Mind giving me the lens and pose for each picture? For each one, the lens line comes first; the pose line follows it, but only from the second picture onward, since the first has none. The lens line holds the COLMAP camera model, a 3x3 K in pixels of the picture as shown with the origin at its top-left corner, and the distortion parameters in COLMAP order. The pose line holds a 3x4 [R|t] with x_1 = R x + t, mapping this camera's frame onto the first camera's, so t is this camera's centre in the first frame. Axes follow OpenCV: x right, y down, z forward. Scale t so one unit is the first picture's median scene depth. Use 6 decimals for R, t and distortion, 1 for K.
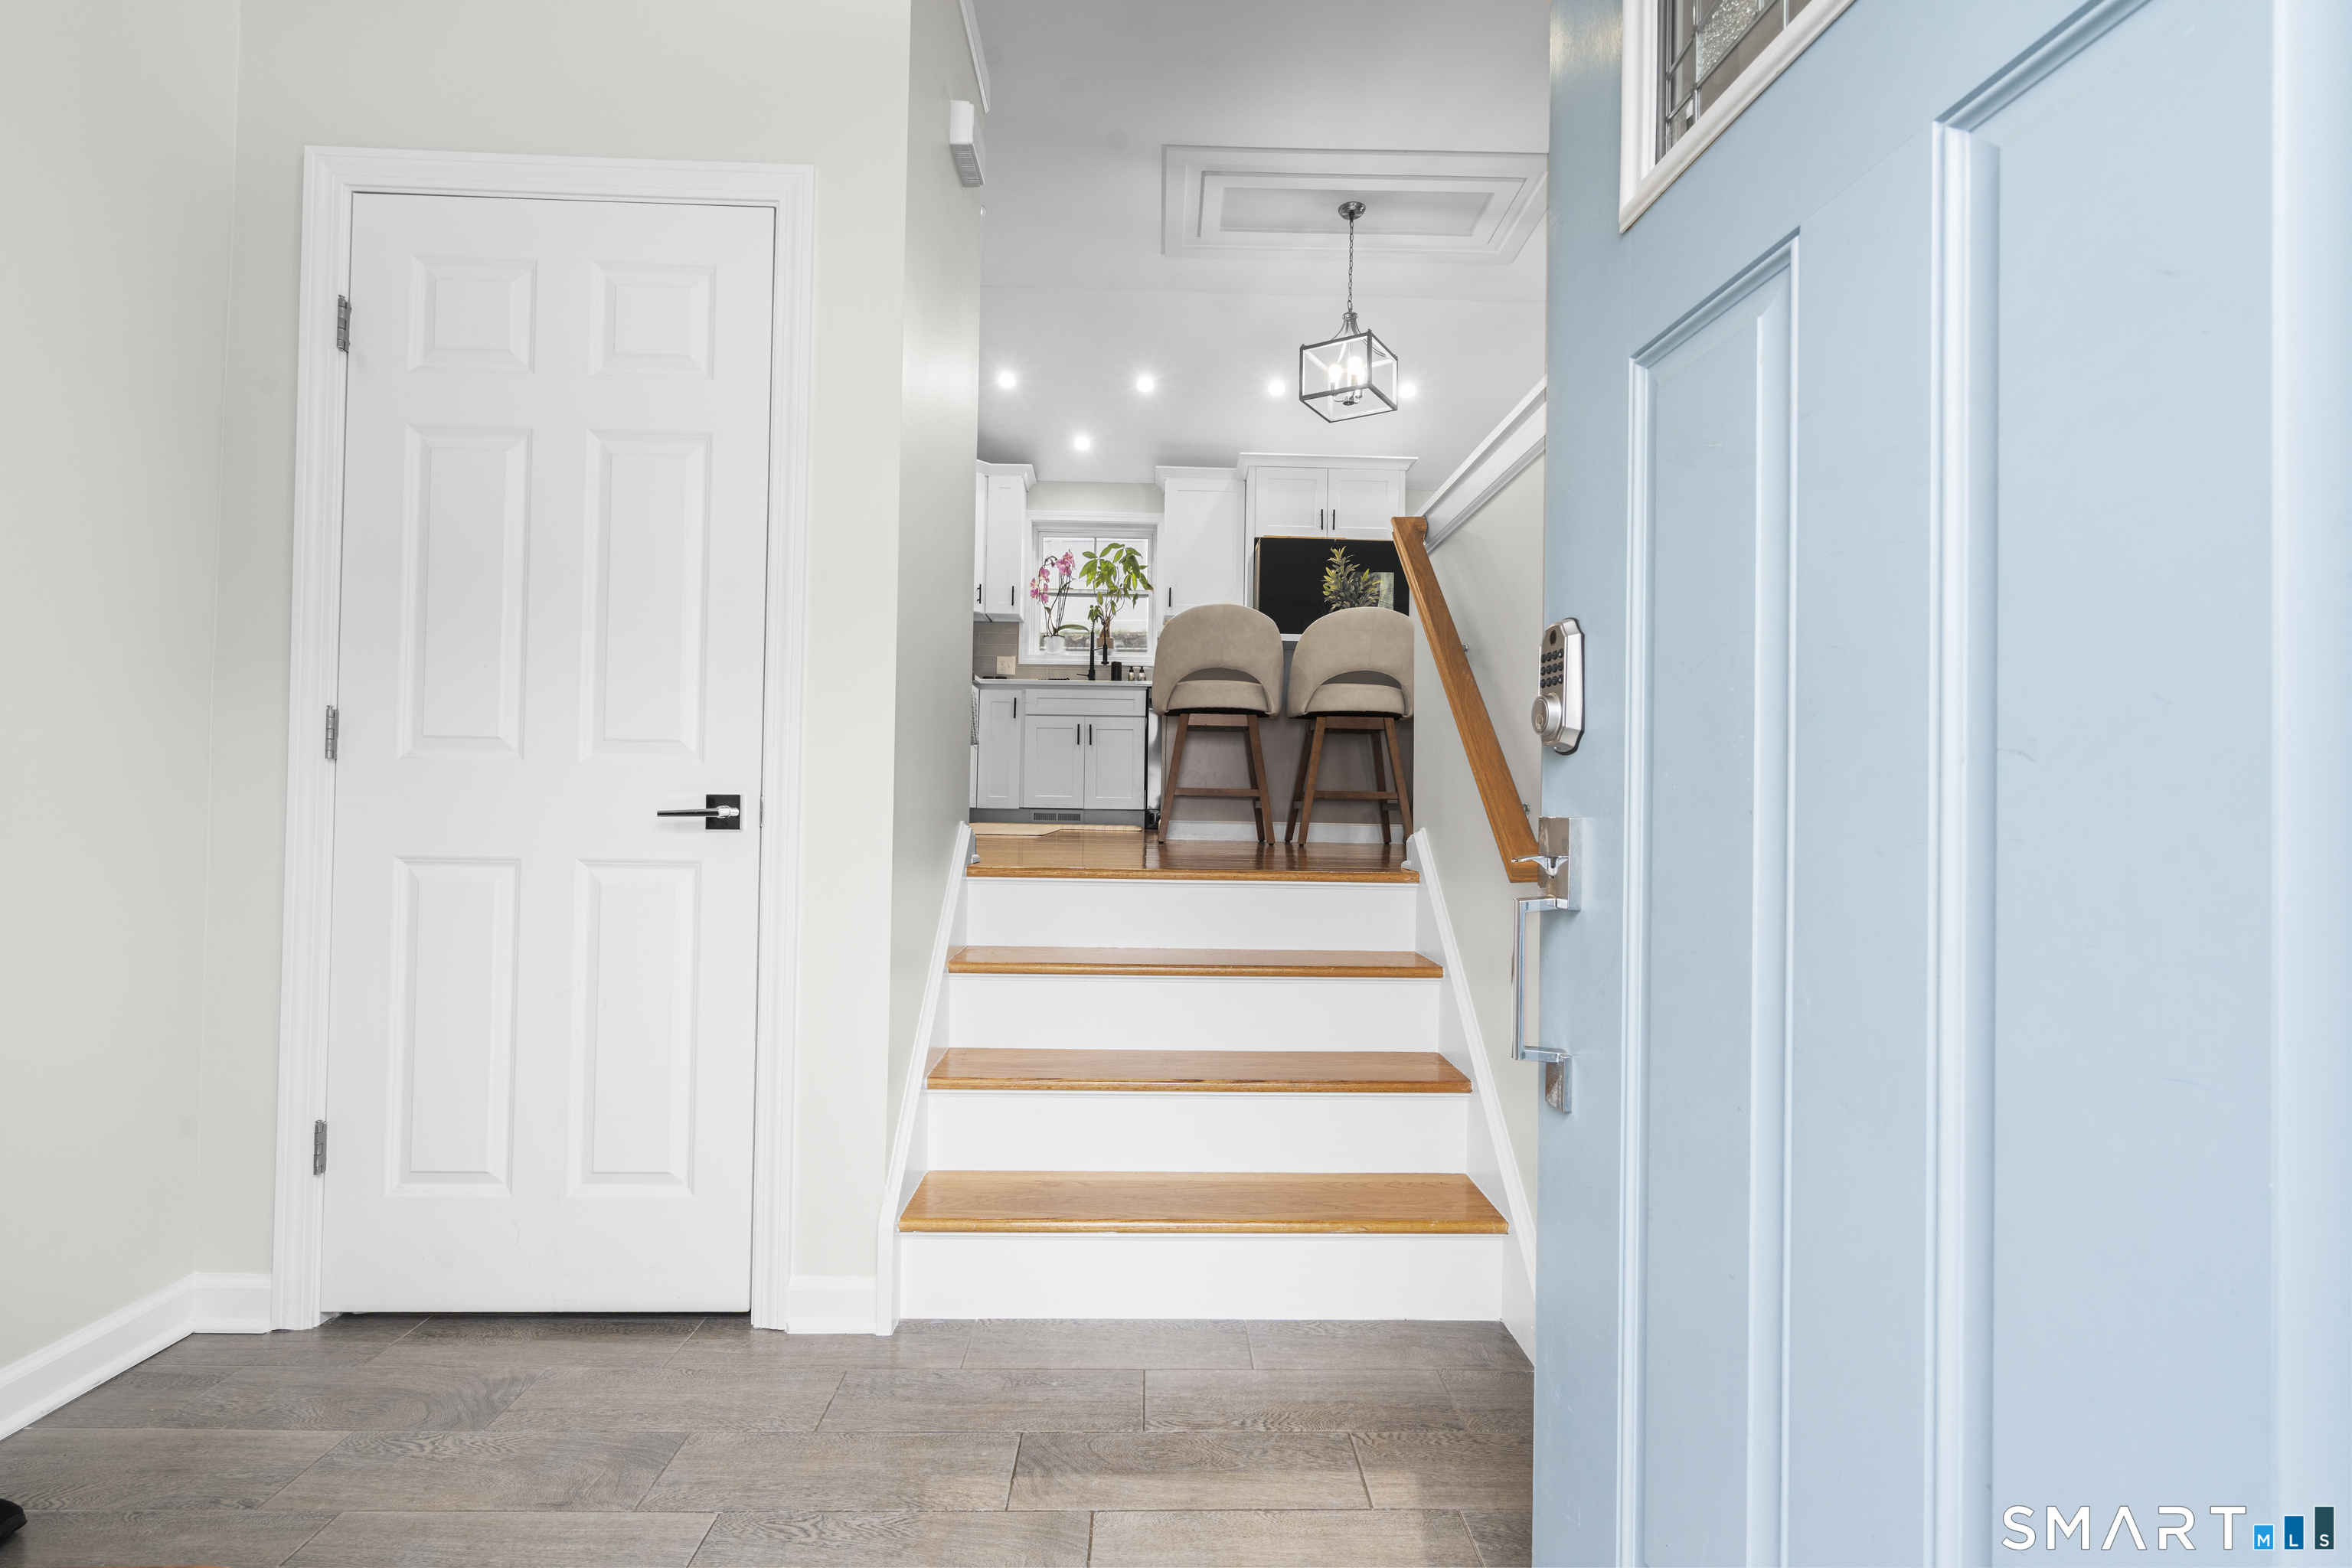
lens RADIAL K [[1065.5, 0, 1175.1], [0, 1065.5, 788.0], [0, 0, 1]] dist [-0.003891, 0.001663]
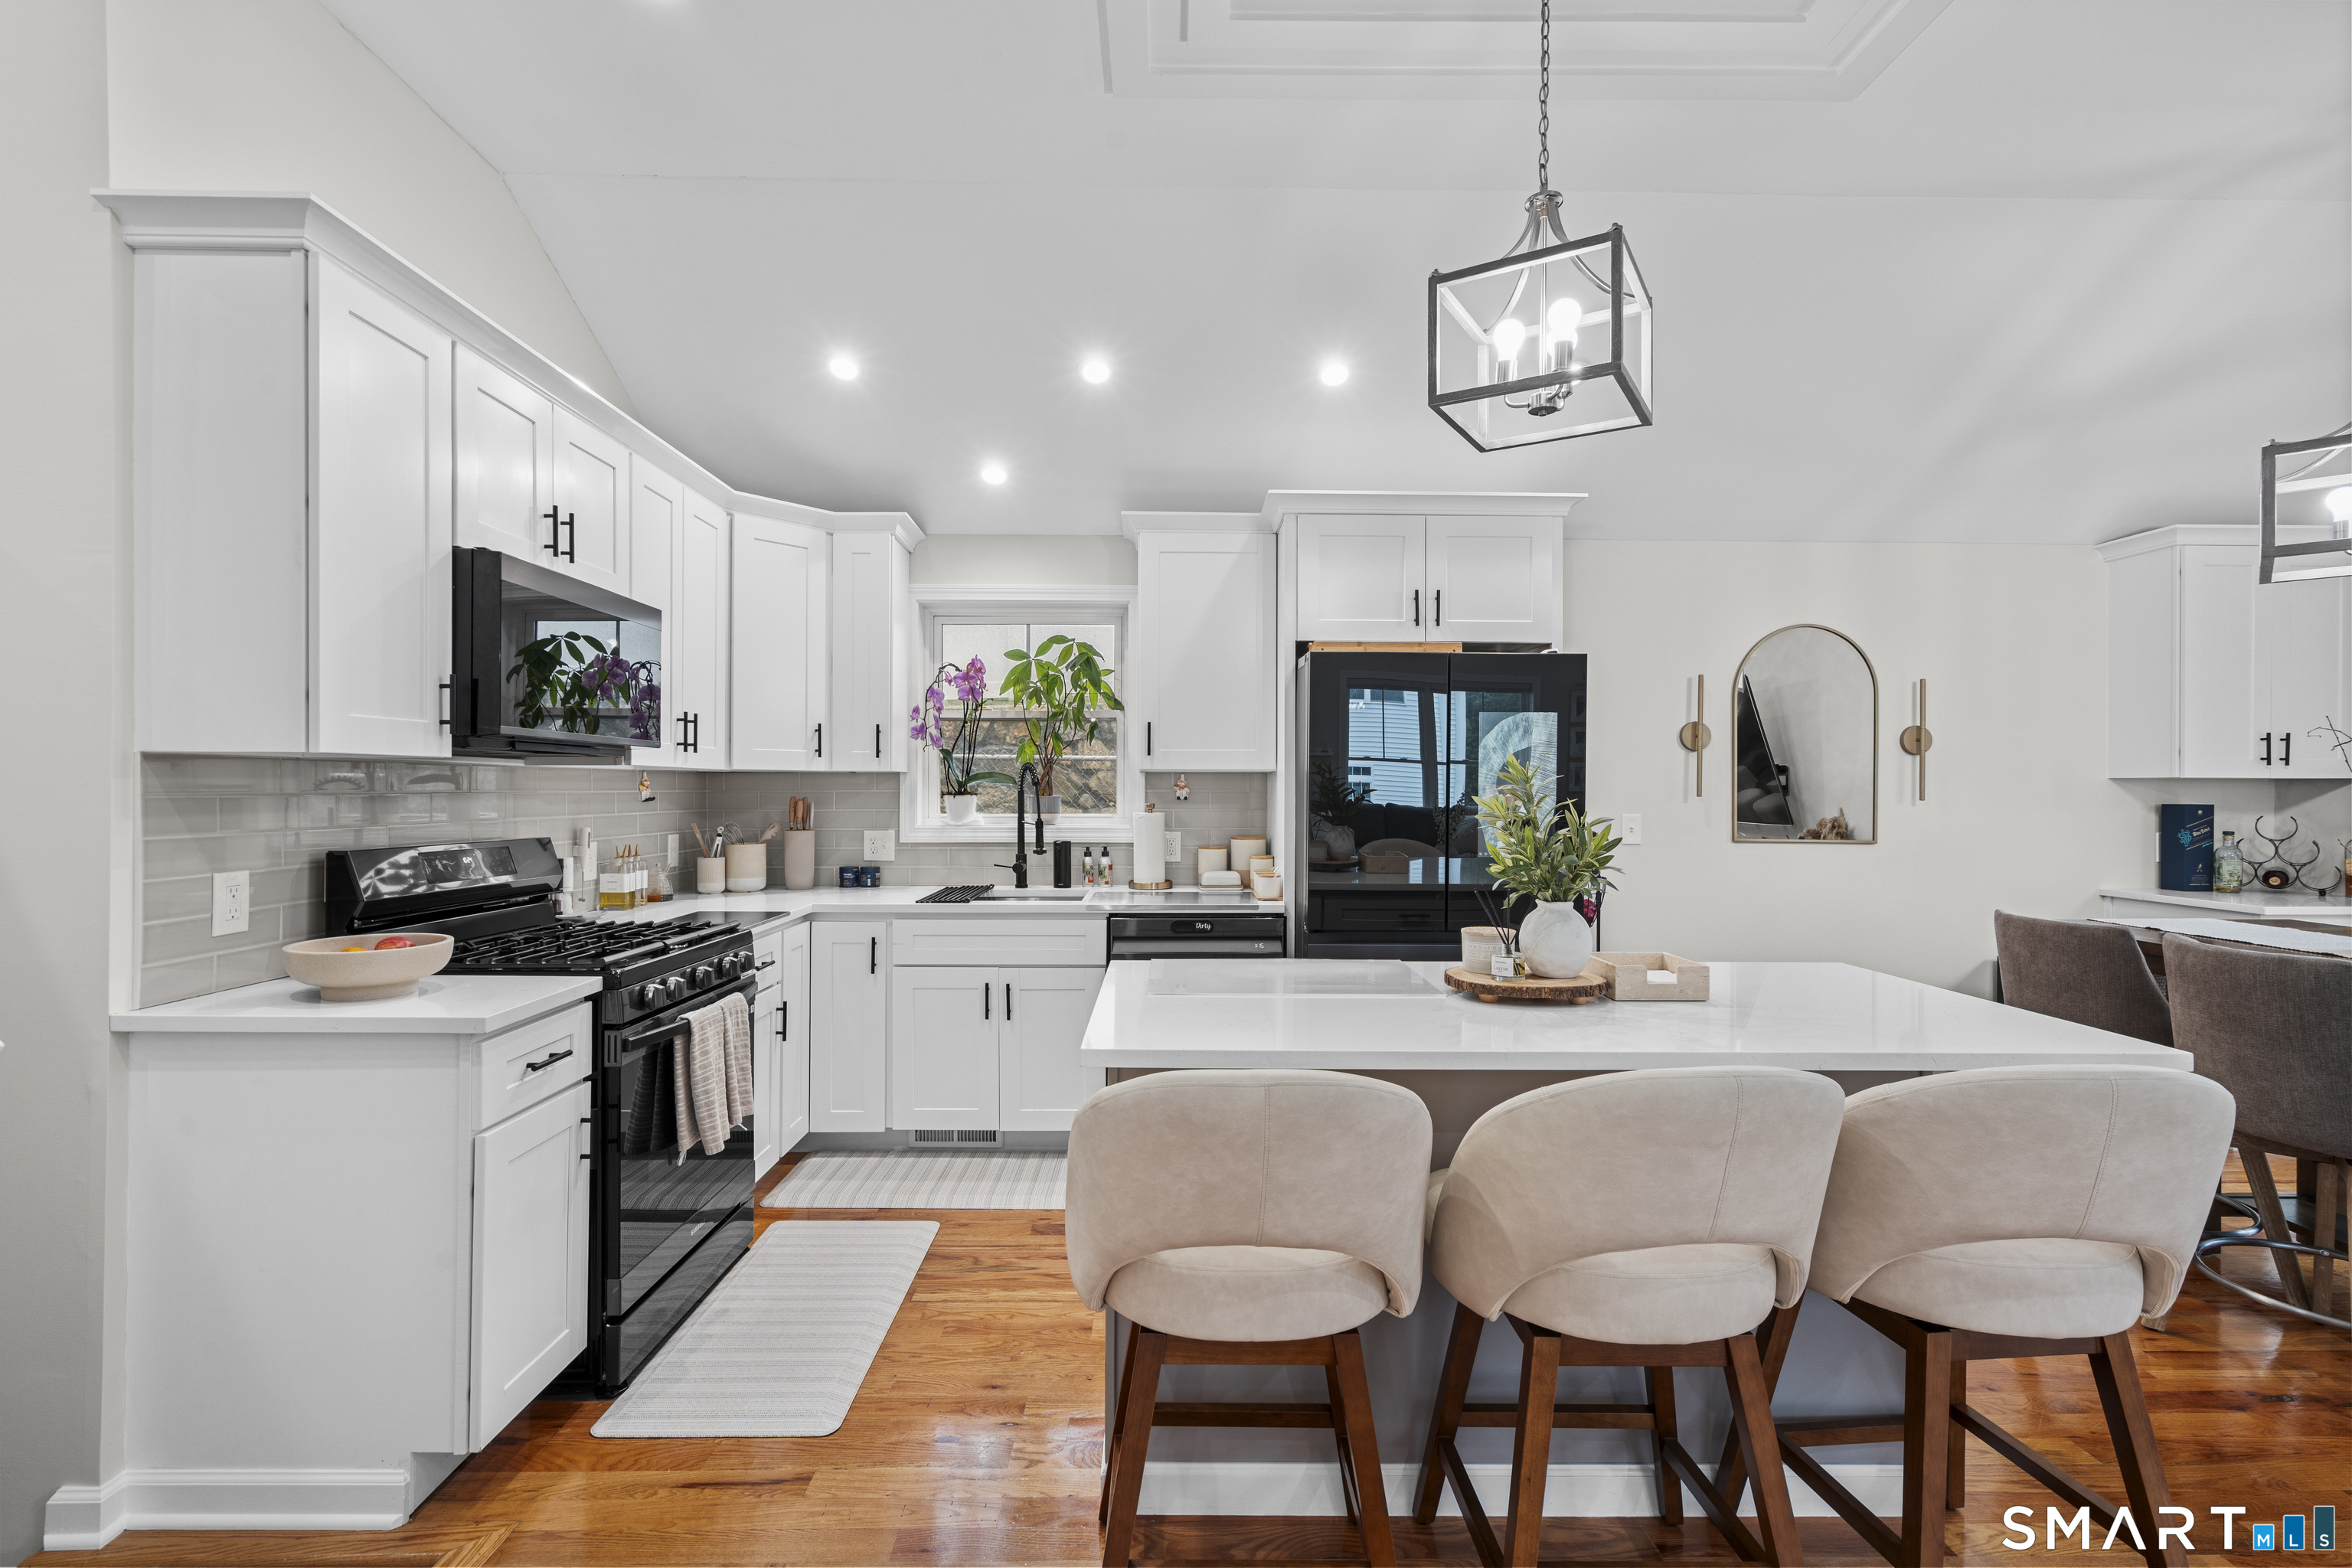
lens RADIAL K [[1073.4, 0, 1170.5], [0, 1073.4, 792.5], [0, 0, 1]] dist [0.001172, 0.001185]
pose [[0.999823, -0.013957, -0.012633, 0.013919], [0.014188, 0.999730, 0.018409, -0.159272], [0.012373, -0.018585, 0.999751, 0.412572]]
